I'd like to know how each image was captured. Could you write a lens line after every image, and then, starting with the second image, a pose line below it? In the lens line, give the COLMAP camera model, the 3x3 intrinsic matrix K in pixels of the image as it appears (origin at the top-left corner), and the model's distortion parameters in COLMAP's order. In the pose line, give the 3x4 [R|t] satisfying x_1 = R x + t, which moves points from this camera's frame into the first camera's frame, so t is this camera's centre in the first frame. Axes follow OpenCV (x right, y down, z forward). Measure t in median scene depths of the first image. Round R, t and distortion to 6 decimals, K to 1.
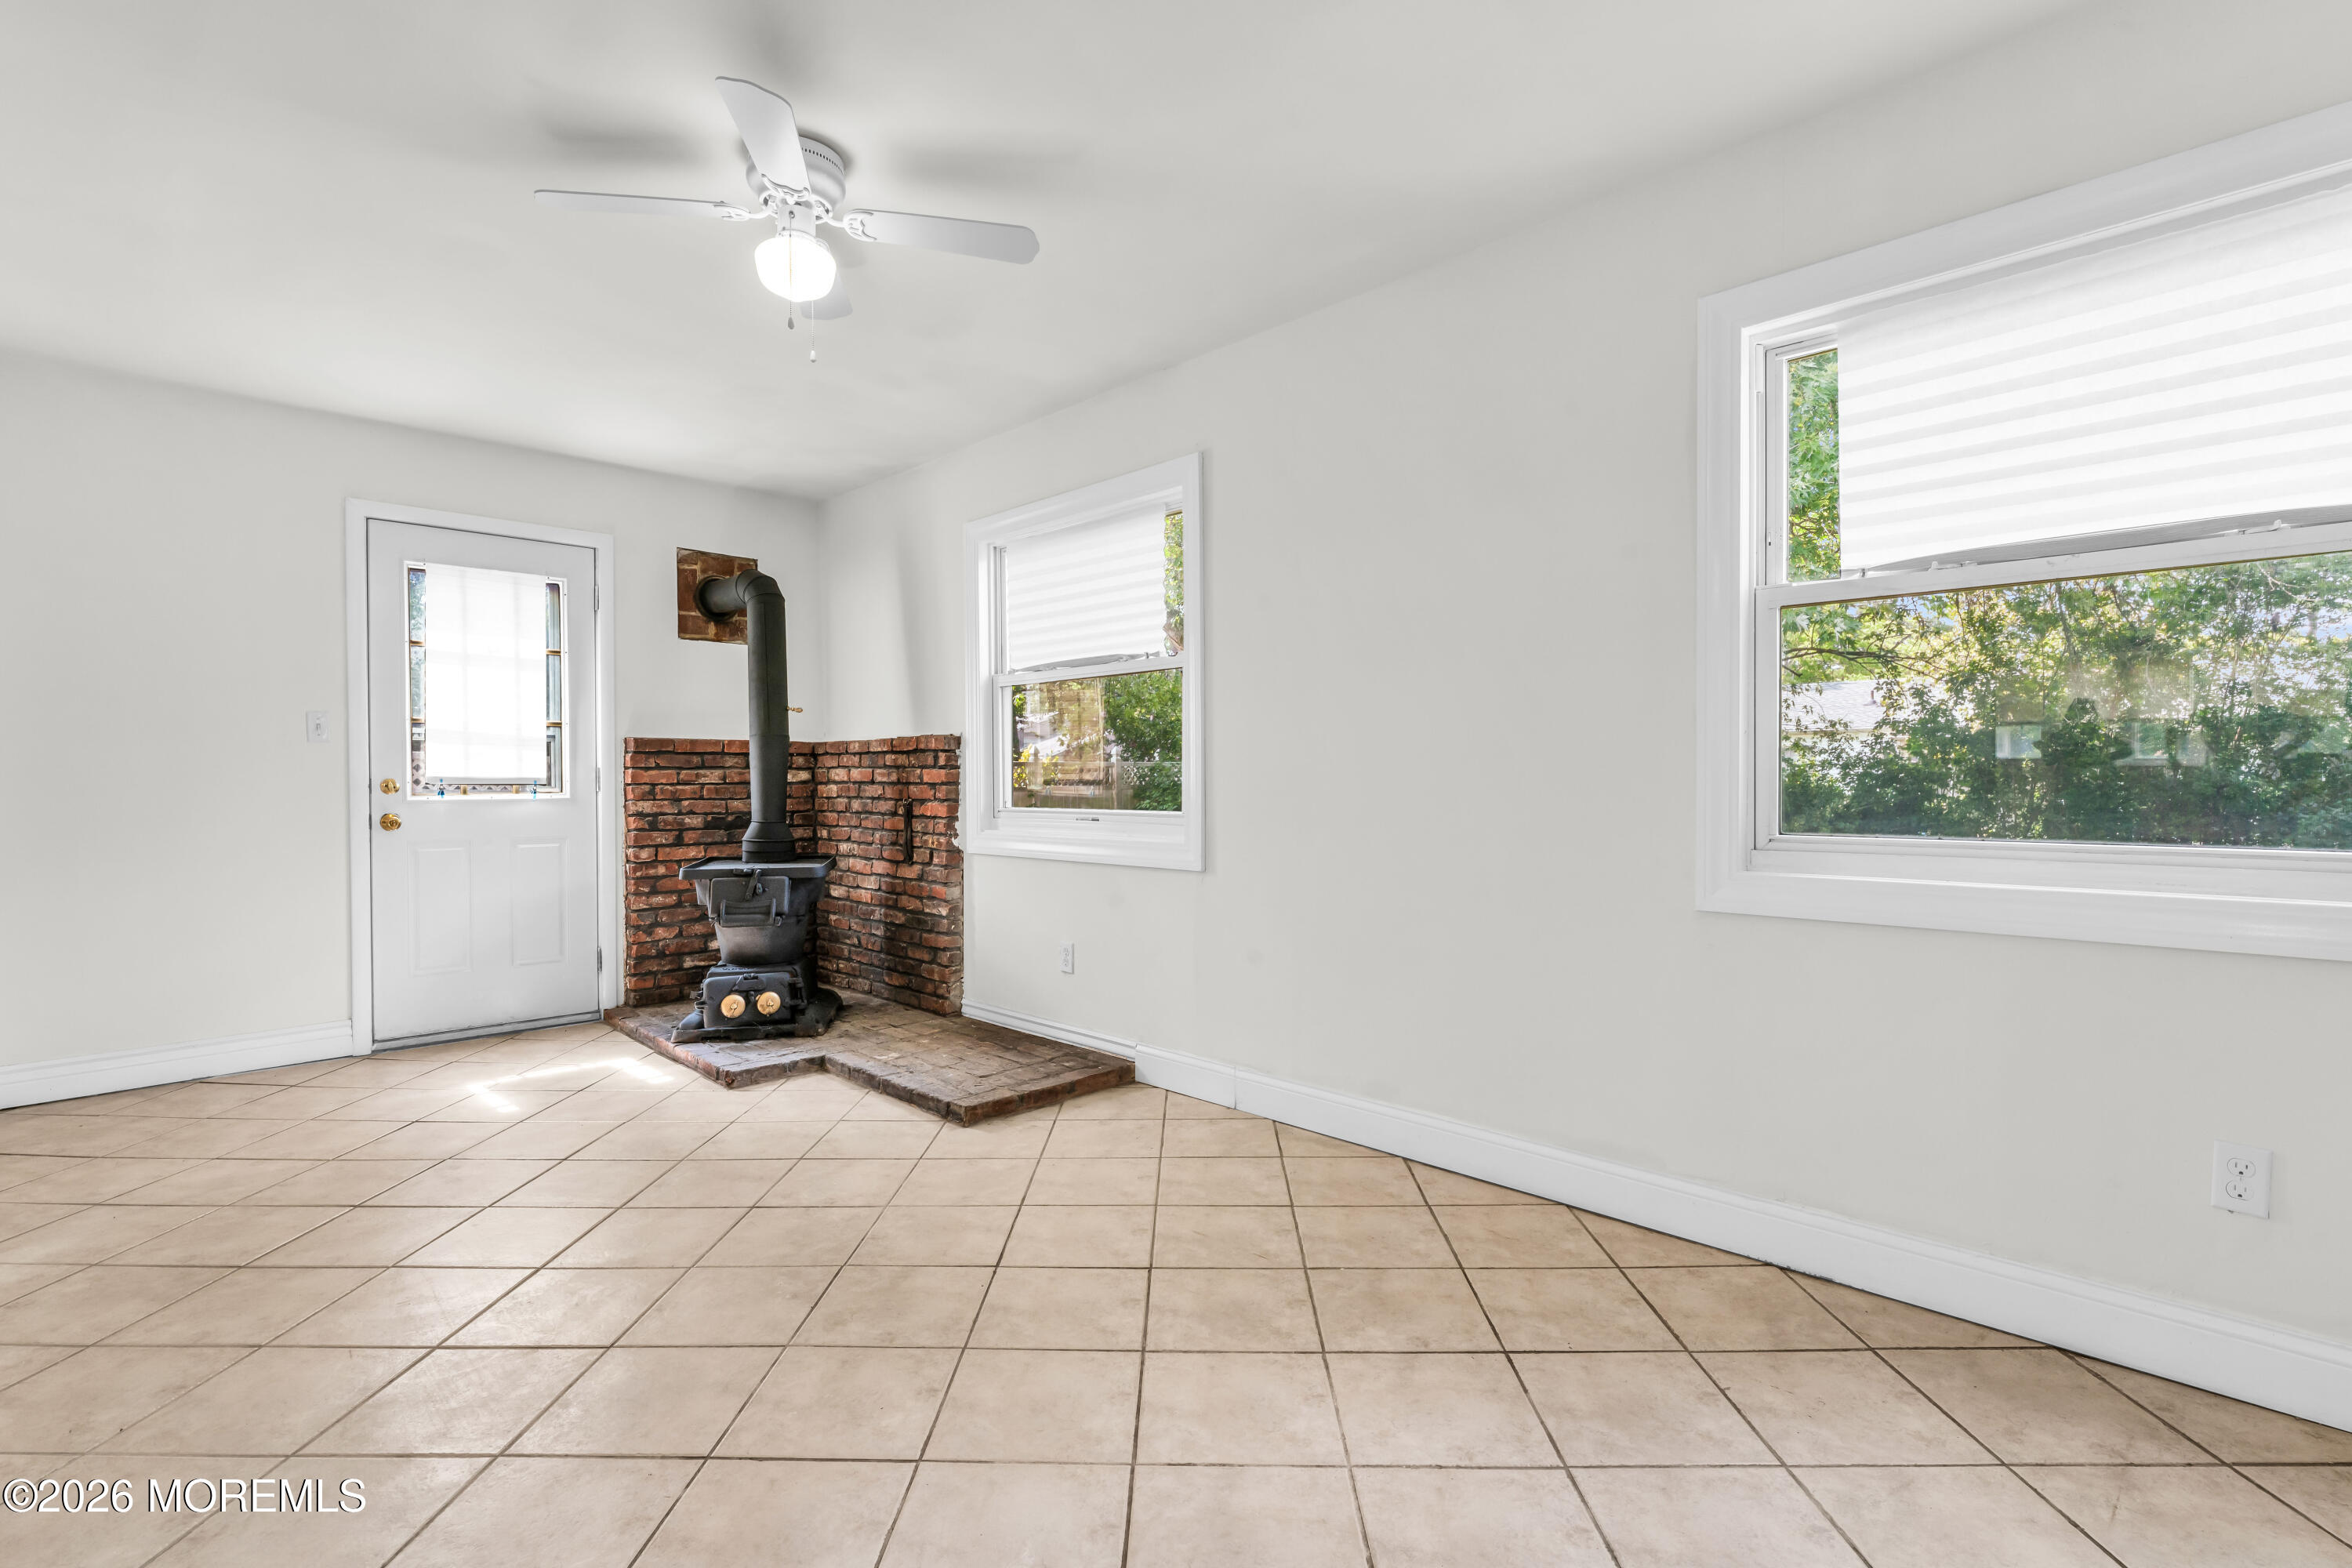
lens RADIAL K [[1115.6, 0, 1176.0], [0, 1115.6, 784.0], [0, 0, 1]] dist [-0.001226, 0.000583]
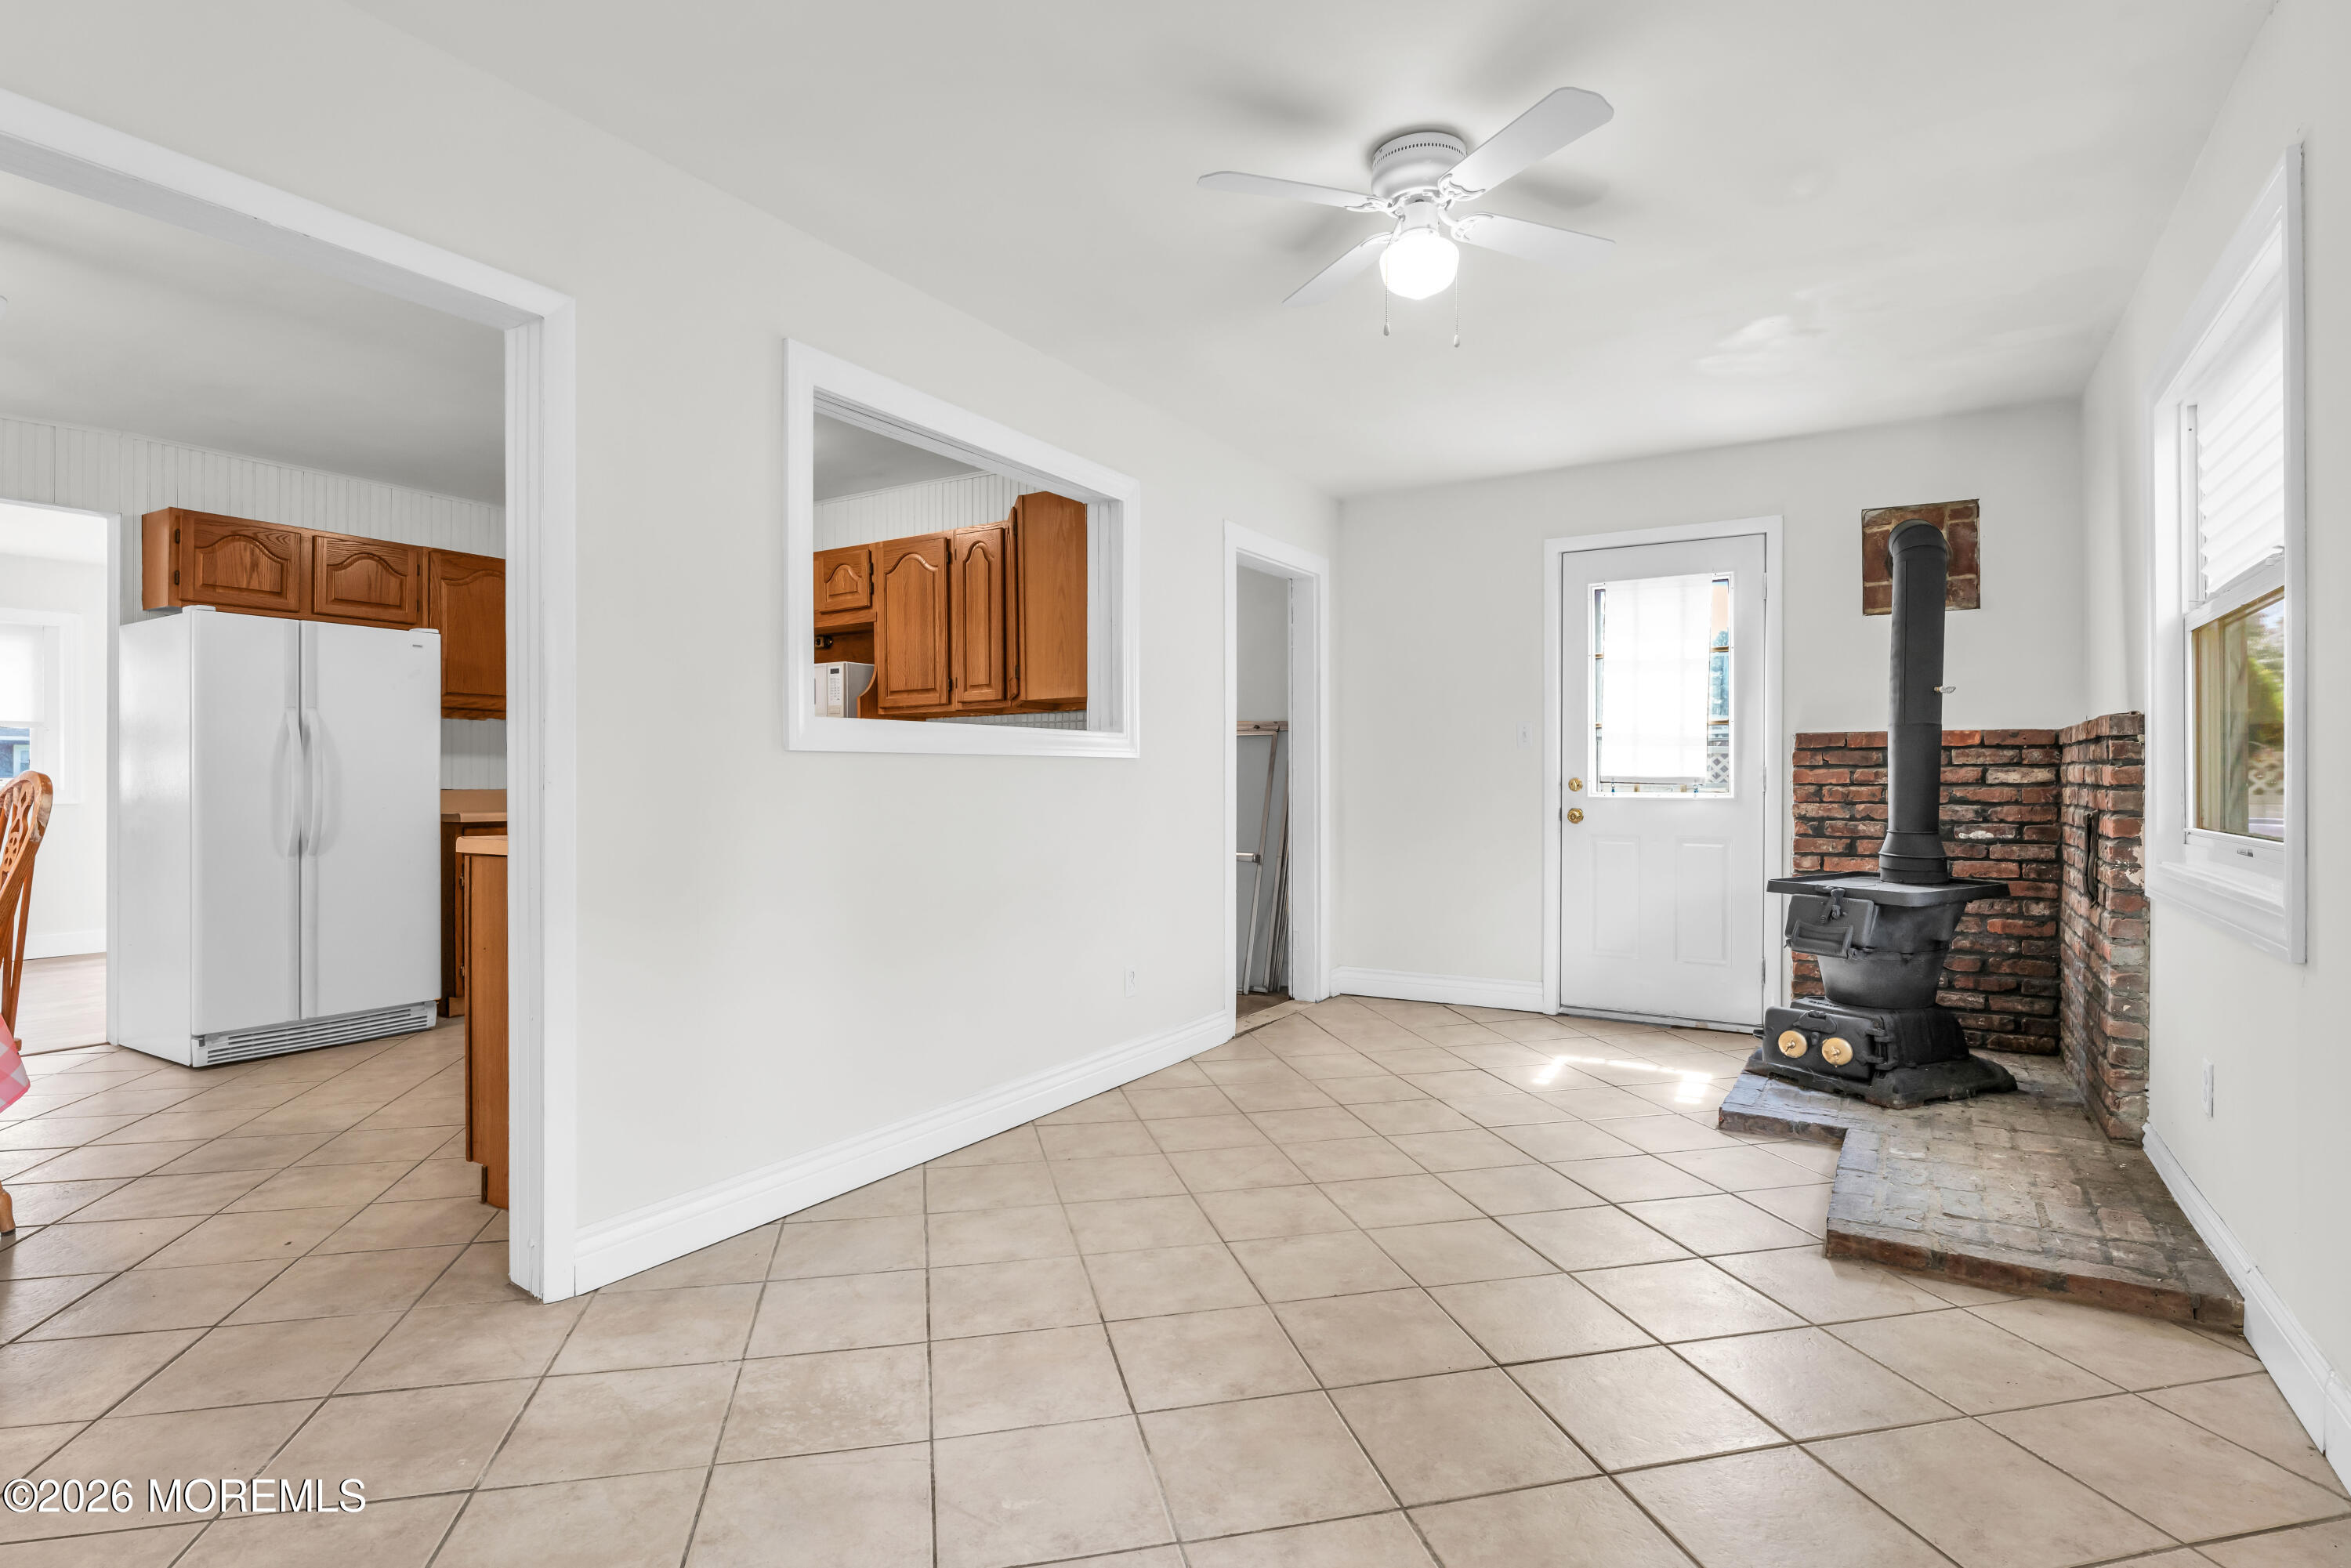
lens RADIAL K [[1135.0, 0, 1112.6], [0, 1135.0, 769.1], [0, 0, 1]] dist [0.014298, -0.000105]
pose [[0.239755, -0.004466, -0.970823, 0.307928], [-0.006209, 0.999962, -0.006134, -0.003337], [0.970814, 0.007499, 0.239718, 0.261836]]
